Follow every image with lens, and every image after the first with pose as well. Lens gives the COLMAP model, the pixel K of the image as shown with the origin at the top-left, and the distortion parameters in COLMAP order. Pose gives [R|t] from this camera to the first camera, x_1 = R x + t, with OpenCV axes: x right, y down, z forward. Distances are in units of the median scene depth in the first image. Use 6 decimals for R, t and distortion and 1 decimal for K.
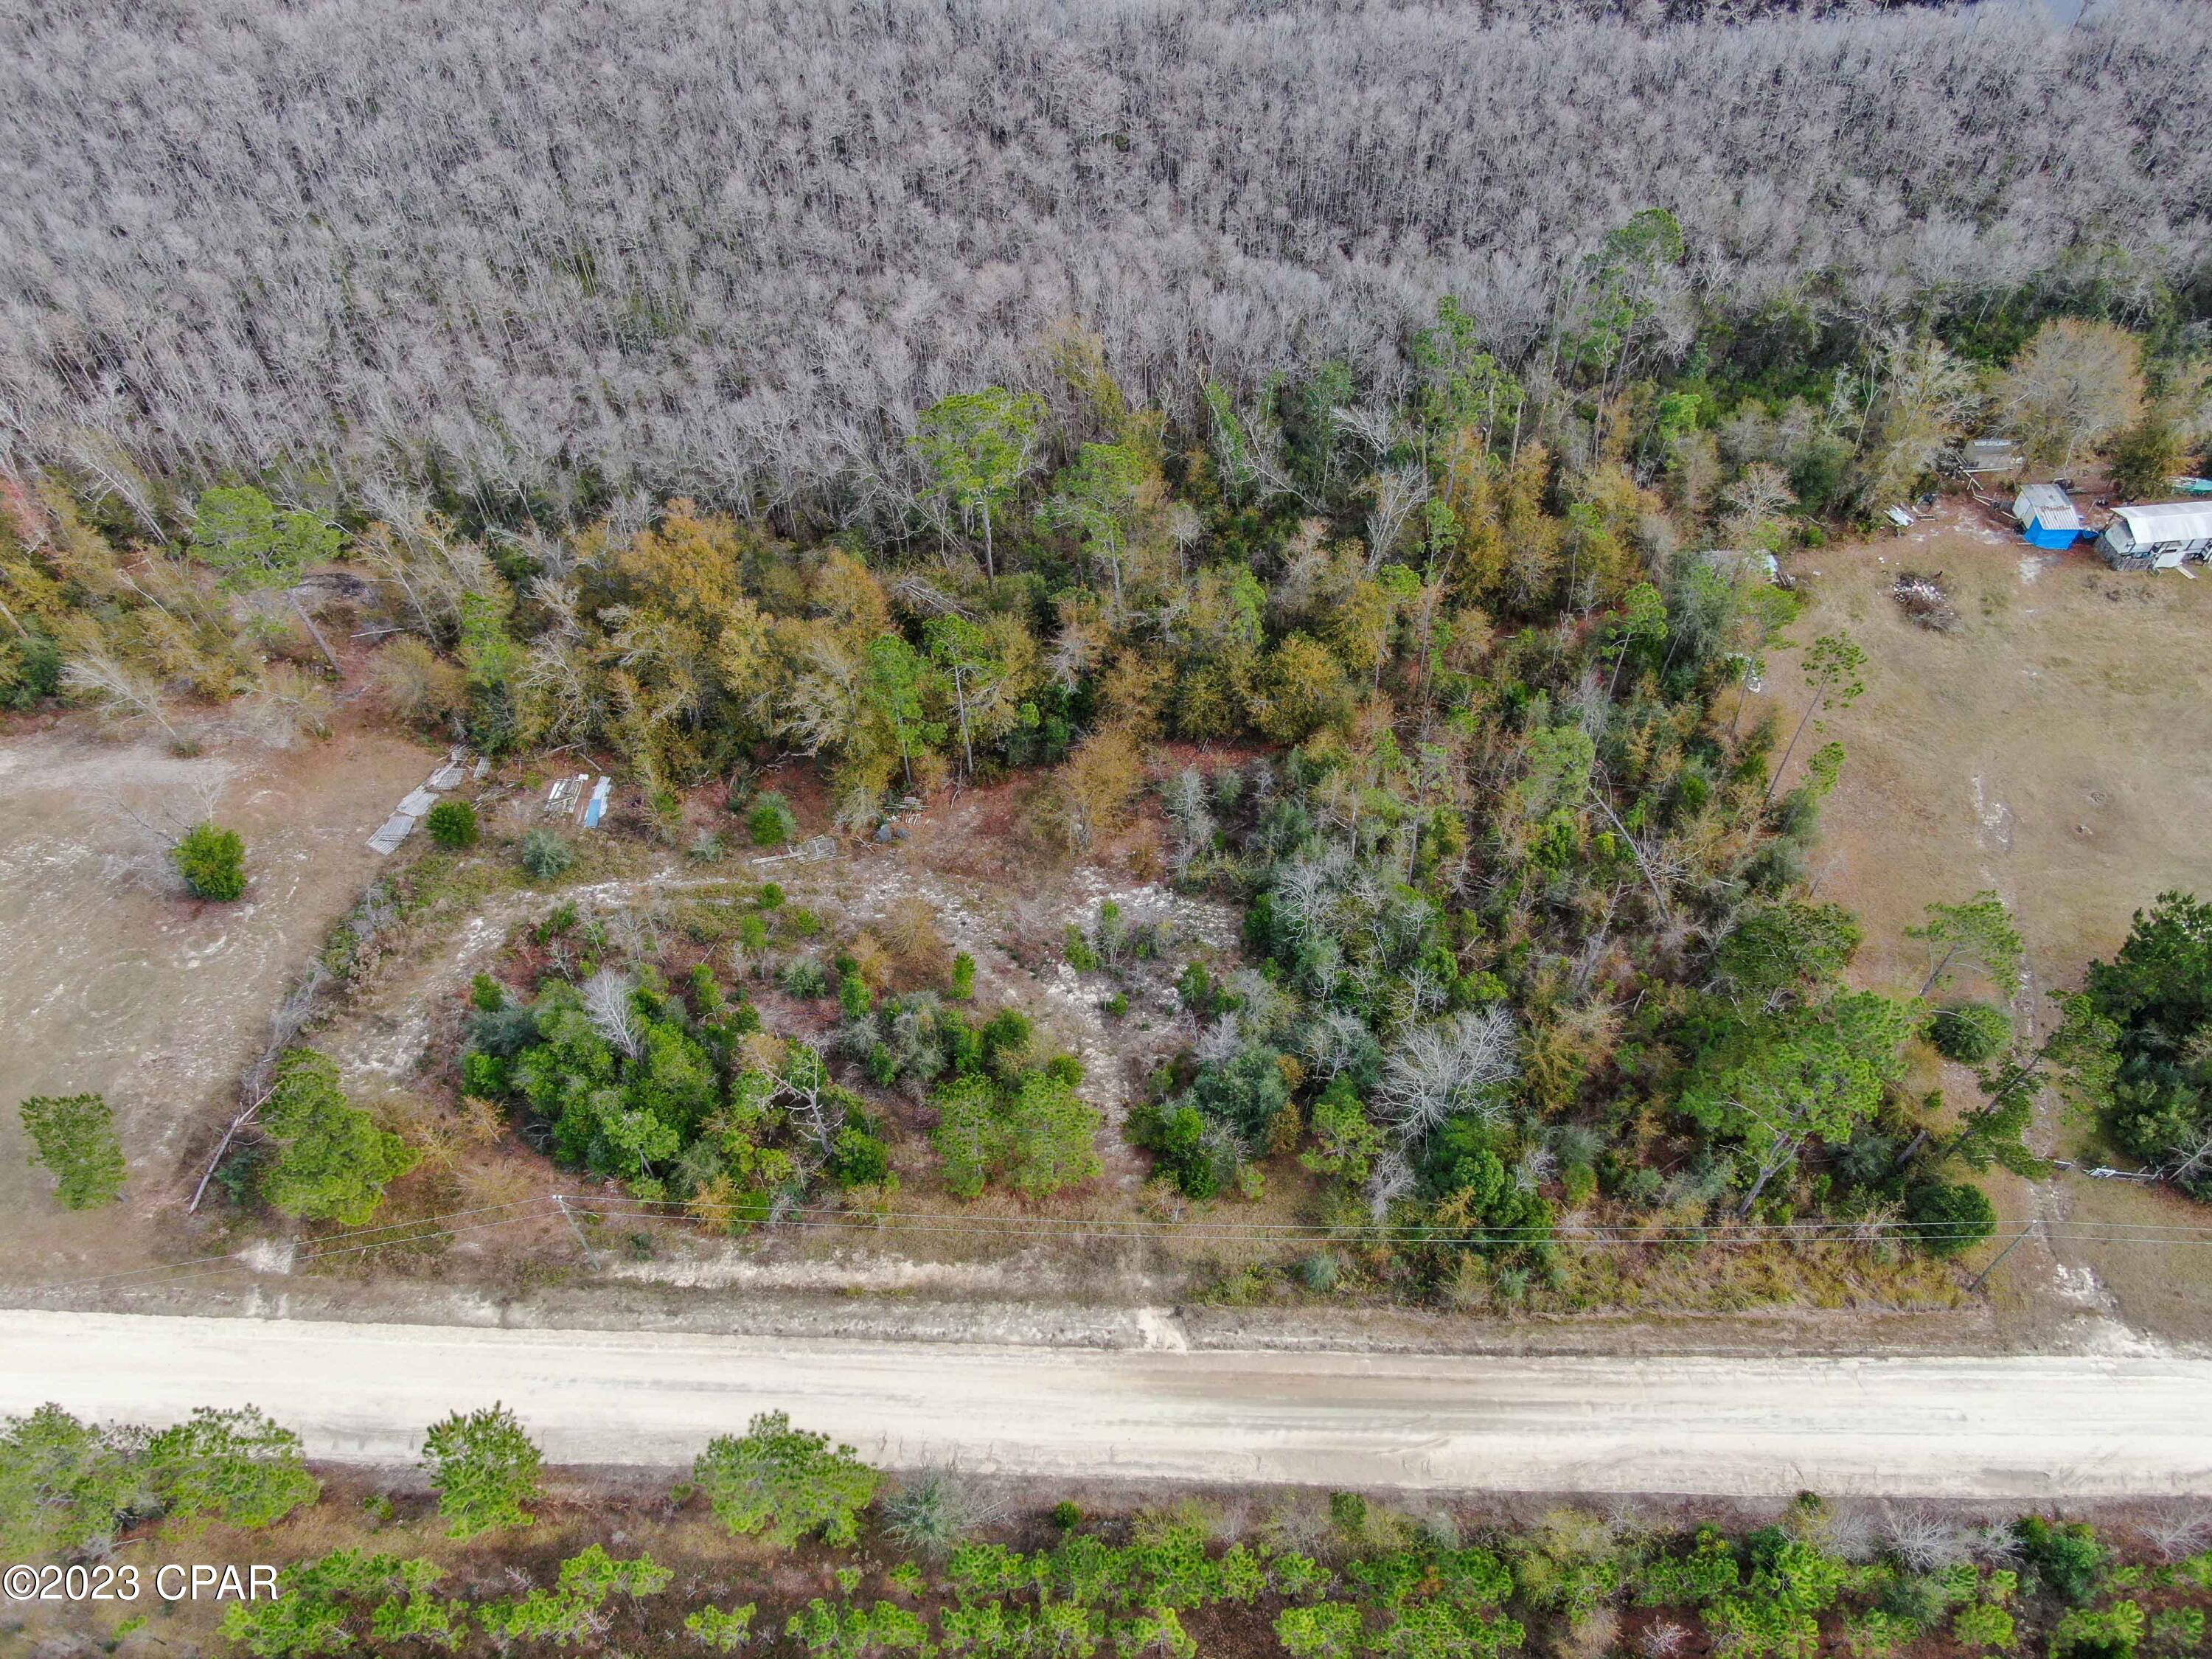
lens RADIAL K [[1590.4, 0, 1108.4], [0, 1590.4, 829.0], [0, 0, 1]] dist [-0.018875, 0.004964]
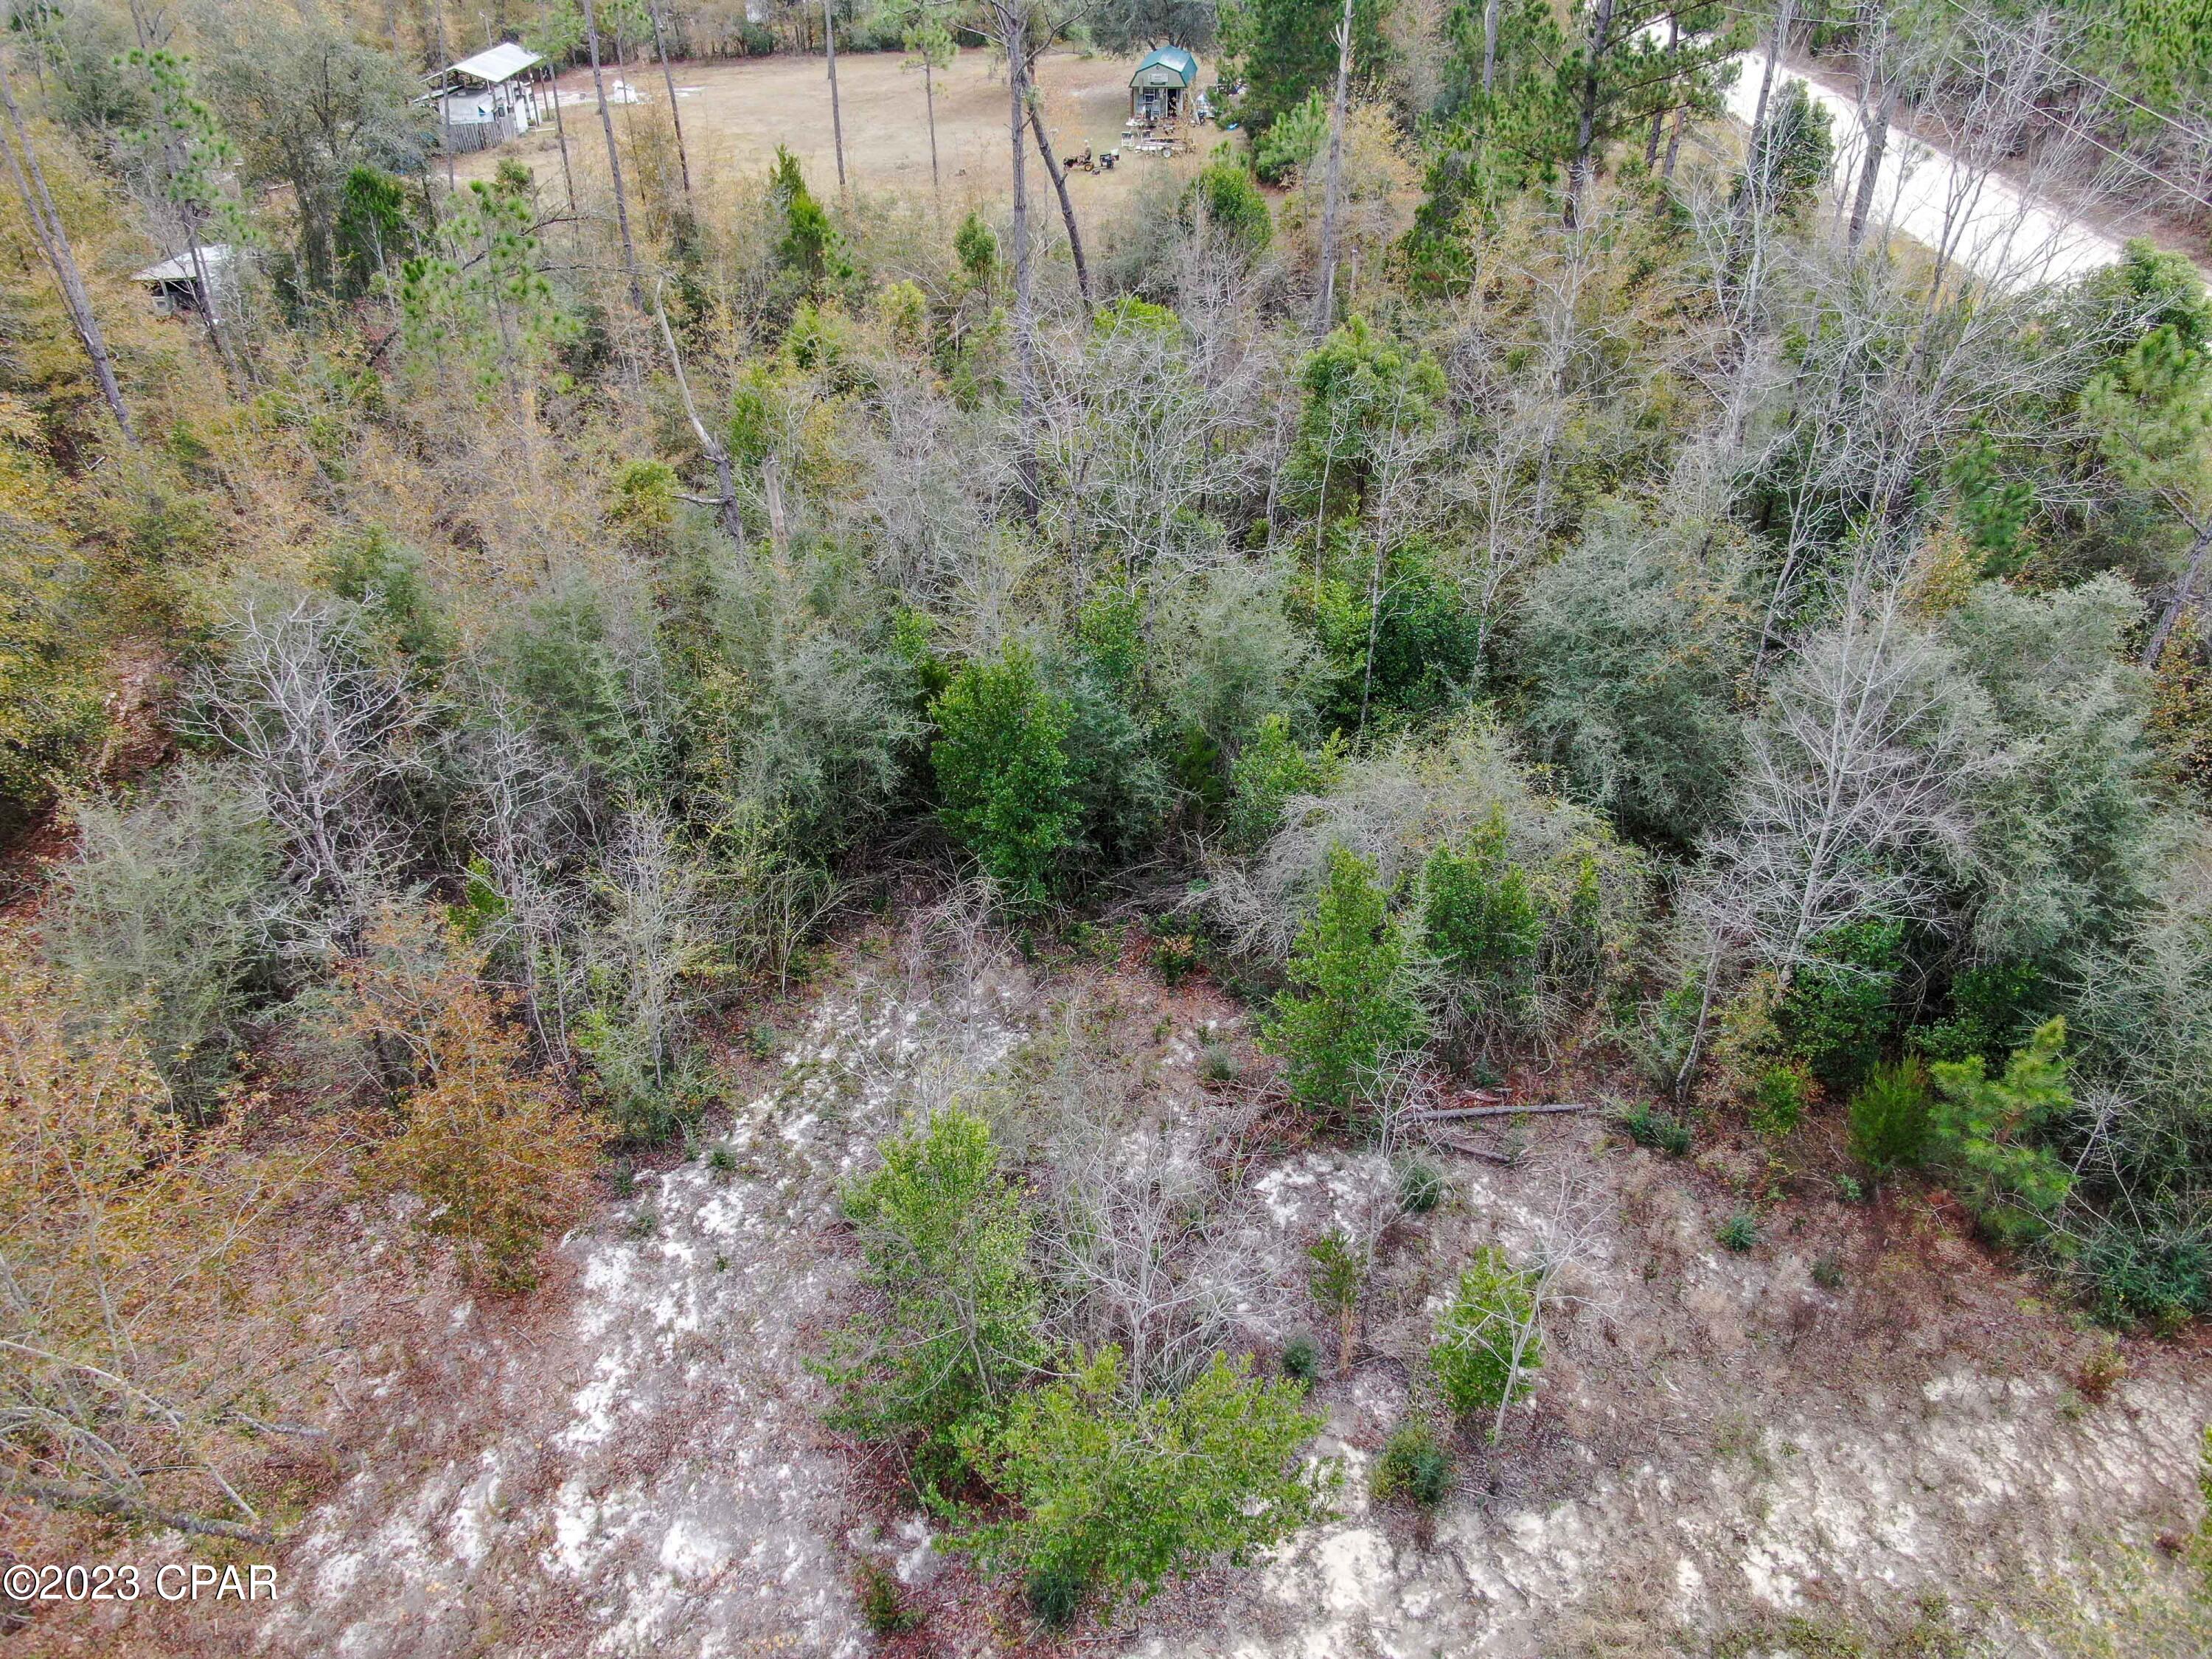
lens RADIAL K [[1590.4, 0, 1105.7], [0, 1590.4, 830.1], [0, 0, 1]] dist [-0.018875, 0.004964]
pose [[0.068674, -0.549333, 0.832777, -0.117681], [0.785551, 0.544339, 0.294288, 0.002188], [-0.614974, 0.633979, 0.468911, 1.026680]]
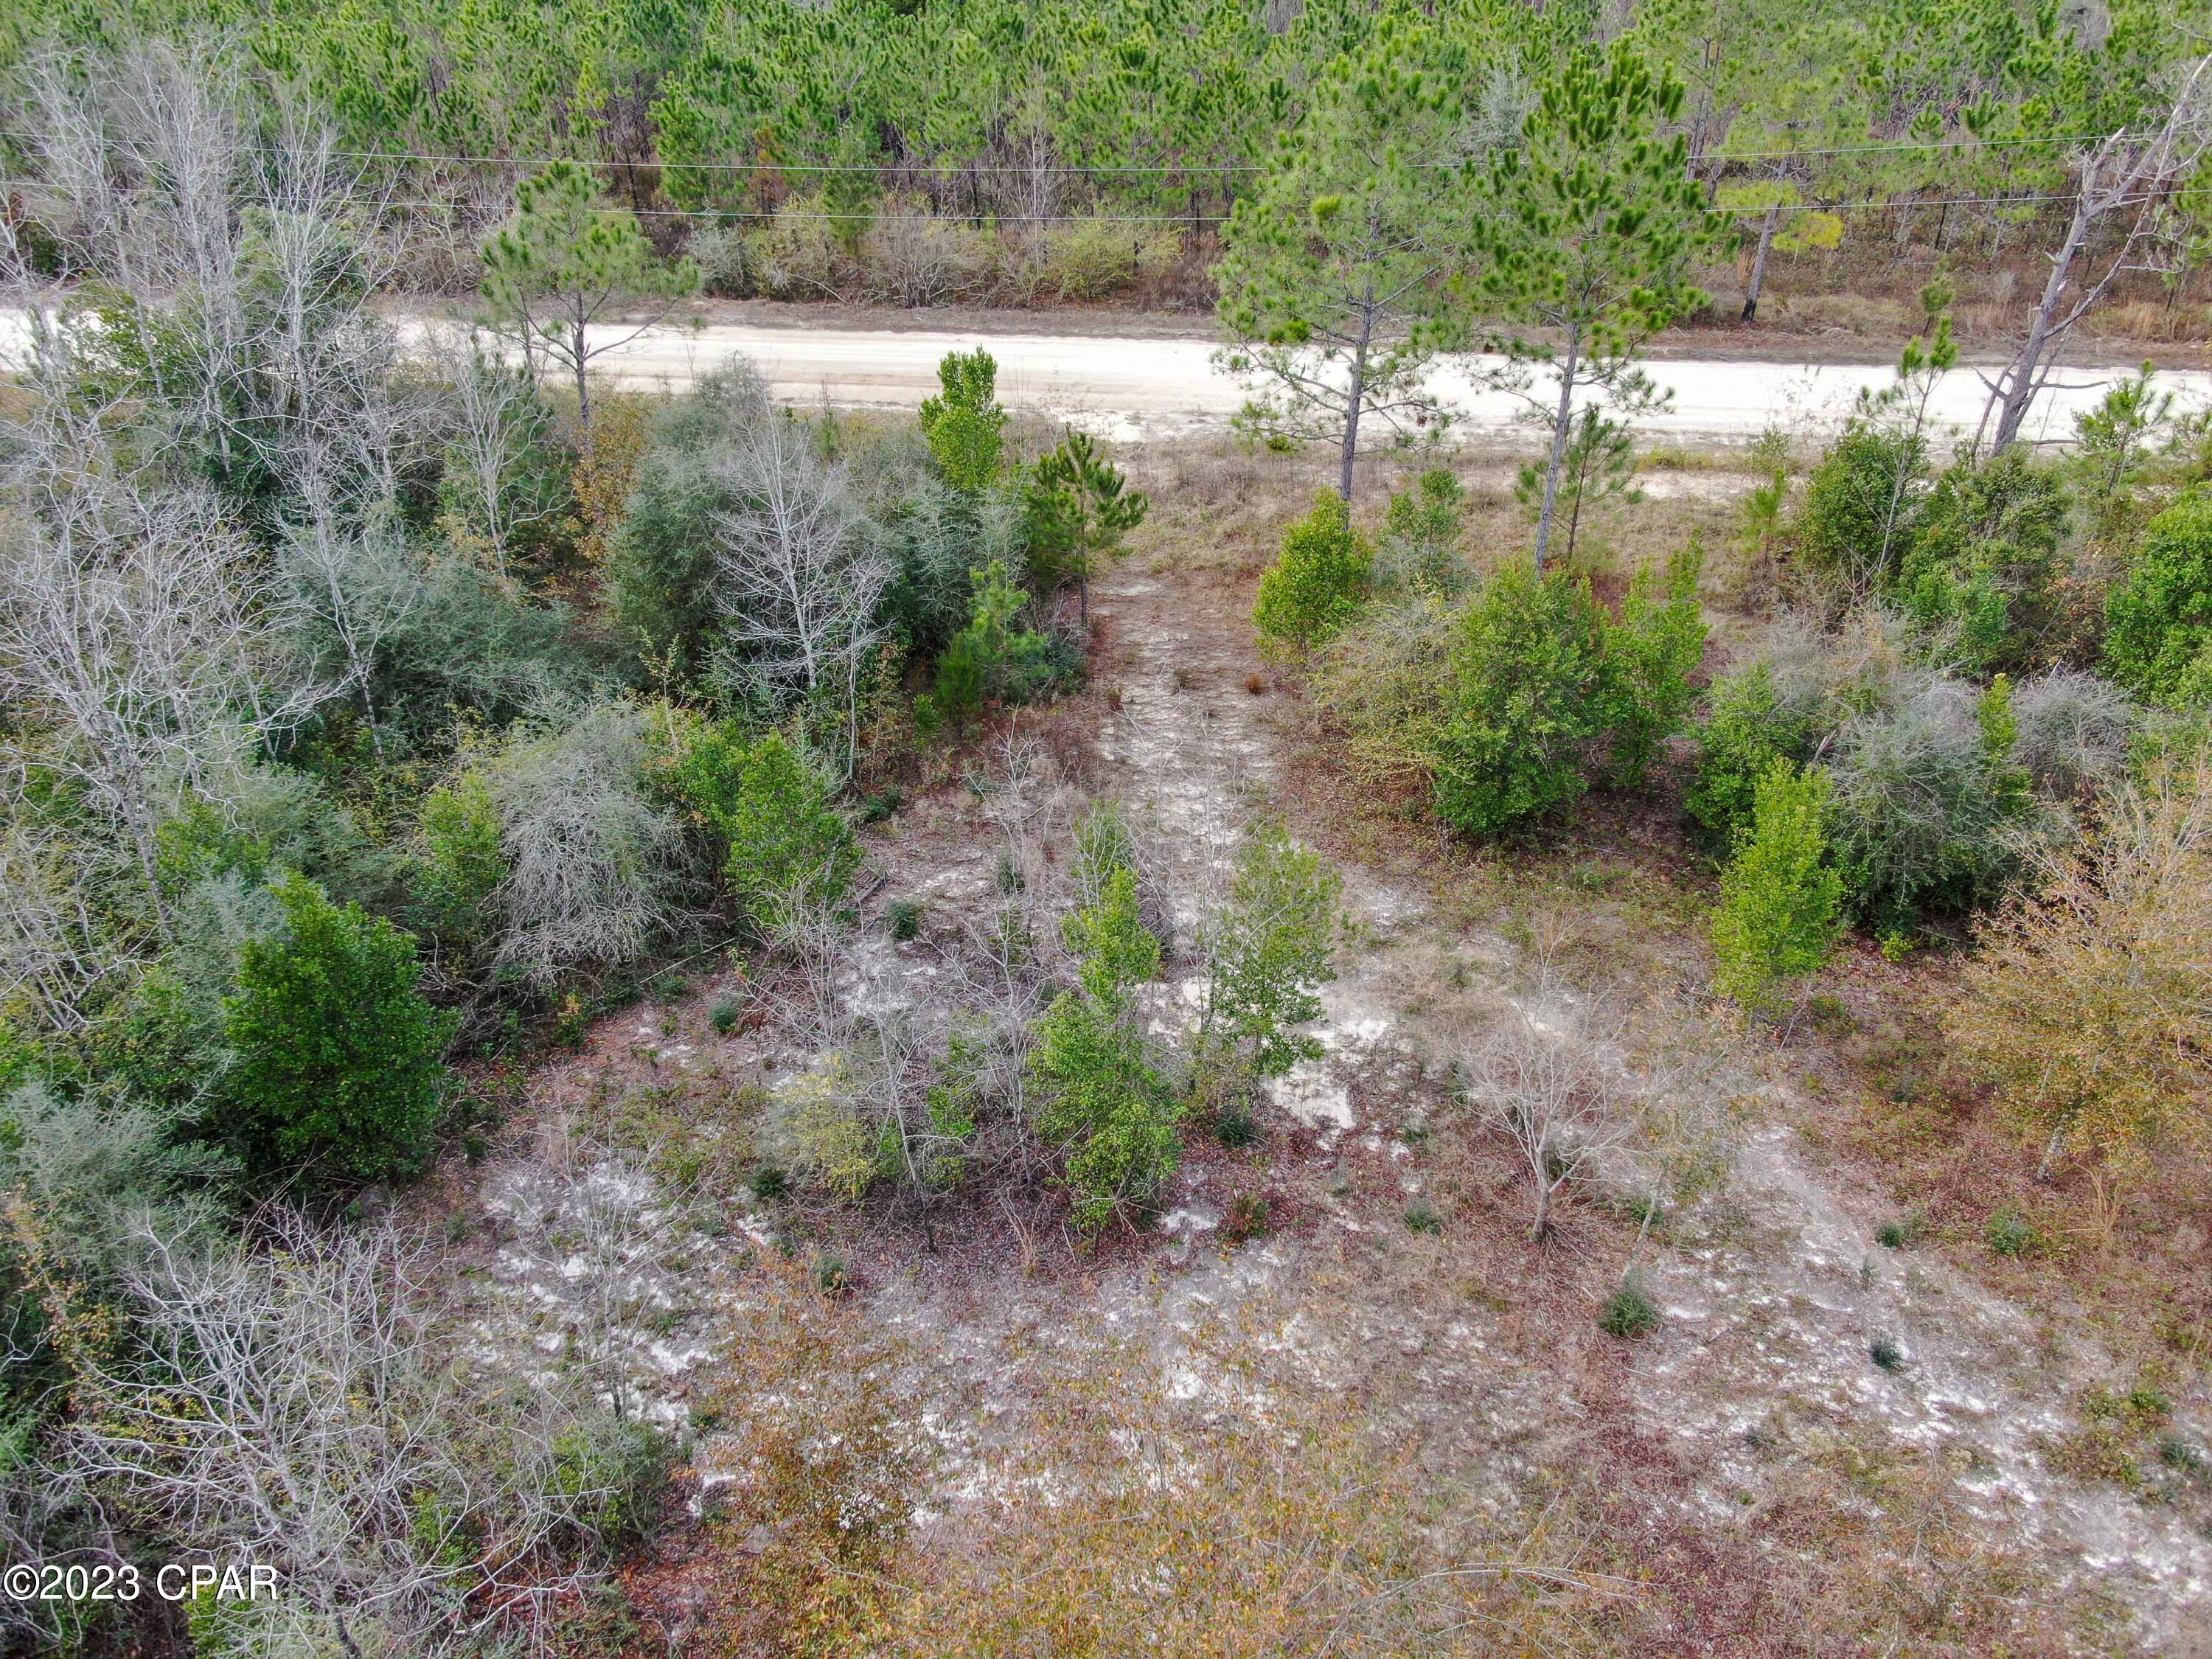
lens RADIAL K [[1590.4, 0, 1109.5], [0, 1590.4, 834.9], [0, 0, 1]] dist [-0.018875, 0.004964]
pose [[-0.995650, -0.056254, 0.074277, -0.014837], [0.068989, 0.090733, 0.993483, -0.156814], [-0.062627, 0.994285, -0.086457, 1.143175]]
